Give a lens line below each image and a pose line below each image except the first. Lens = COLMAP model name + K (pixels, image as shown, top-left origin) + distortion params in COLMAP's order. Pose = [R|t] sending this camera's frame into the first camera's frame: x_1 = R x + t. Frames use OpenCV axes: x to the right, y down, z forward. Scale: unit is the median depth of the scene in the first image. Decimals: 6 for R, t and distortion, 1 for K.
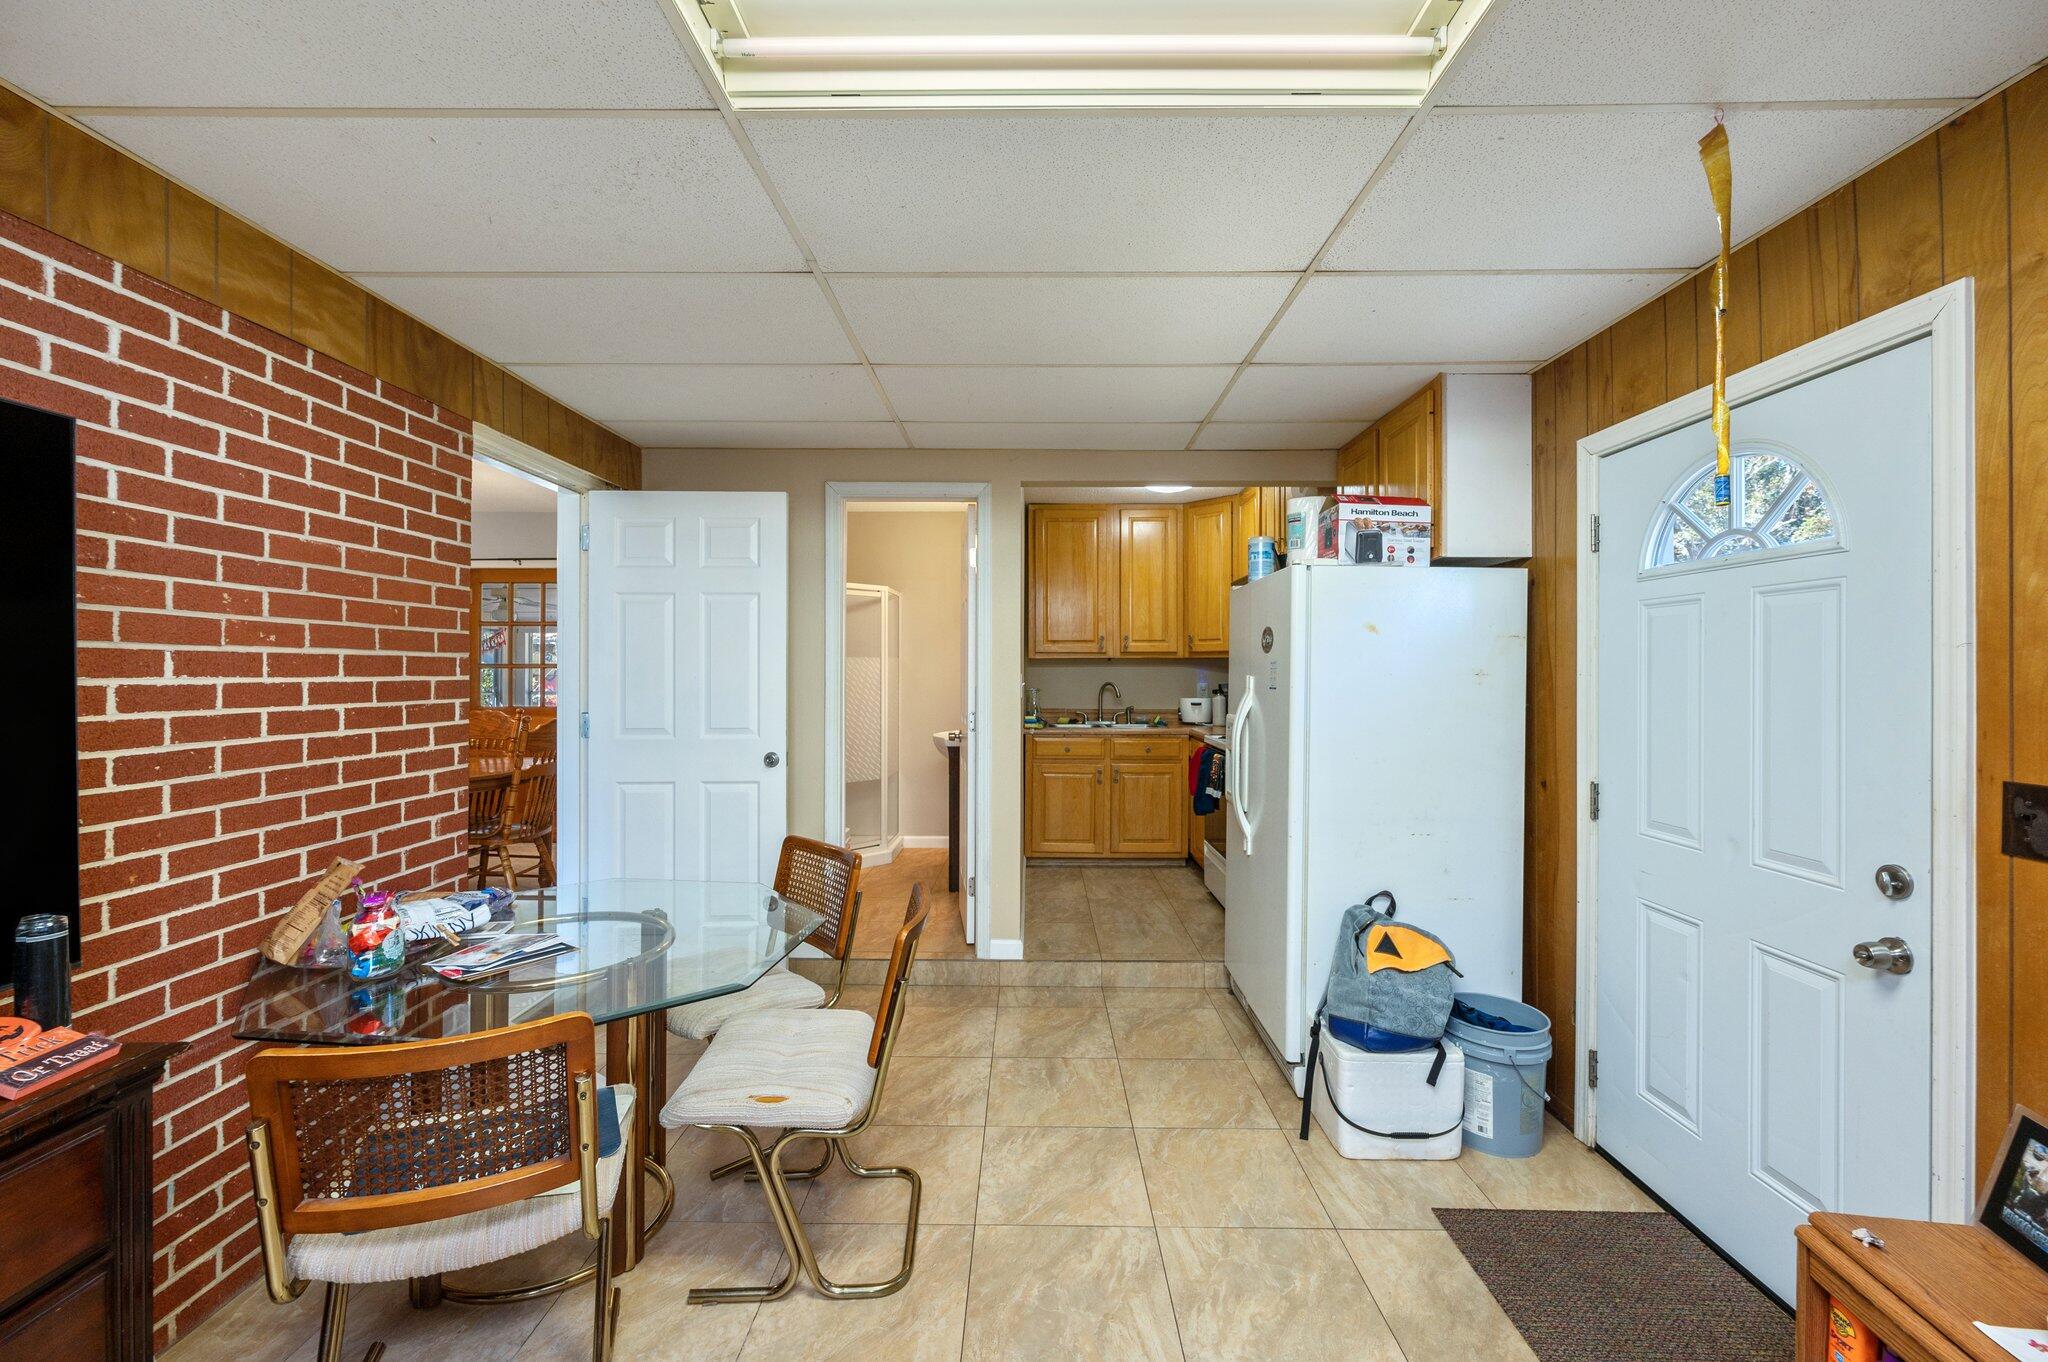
lens RADIAL K [[822.0, 0, 1024.0], [0, 822.0, 681.0], [0, 0, 1]] dist [-0.003019, -0.000165]
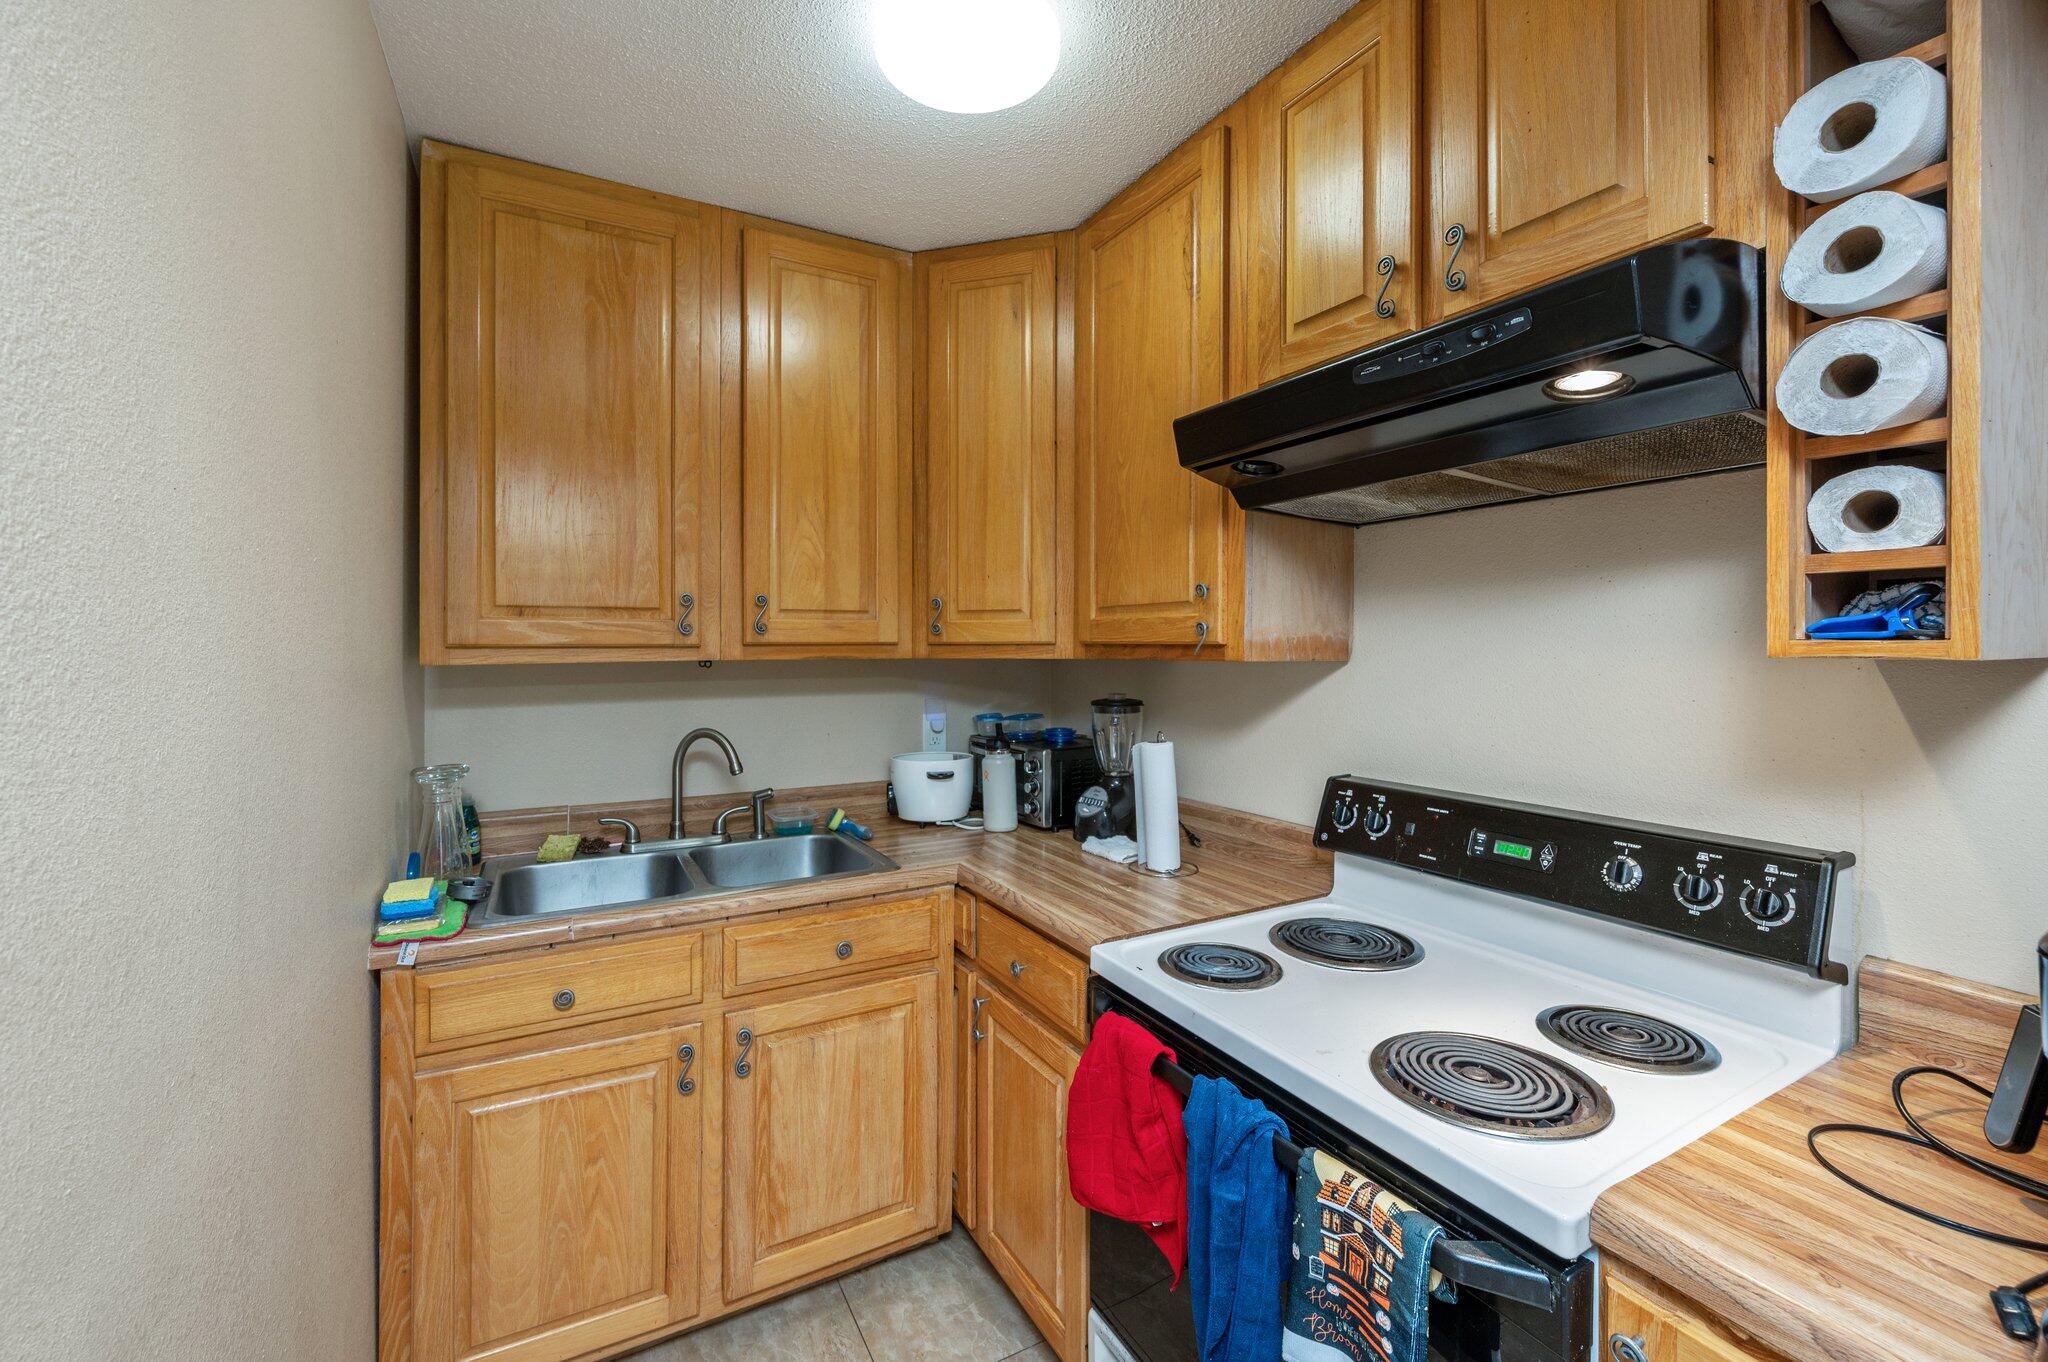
lens RADIAL K [[849.8, 0, 1016.0], [0, 849.8, 645.9], [0, 0, 1]] dist [-0.002356, -0.000124]
pose [[0.872599, 0.000934, 0.488437, 0.043596], [0.003845, 0.999954, -0.008780, -0.030770], [-0.488423, 0.009540, 0.872555, 0.635848]]
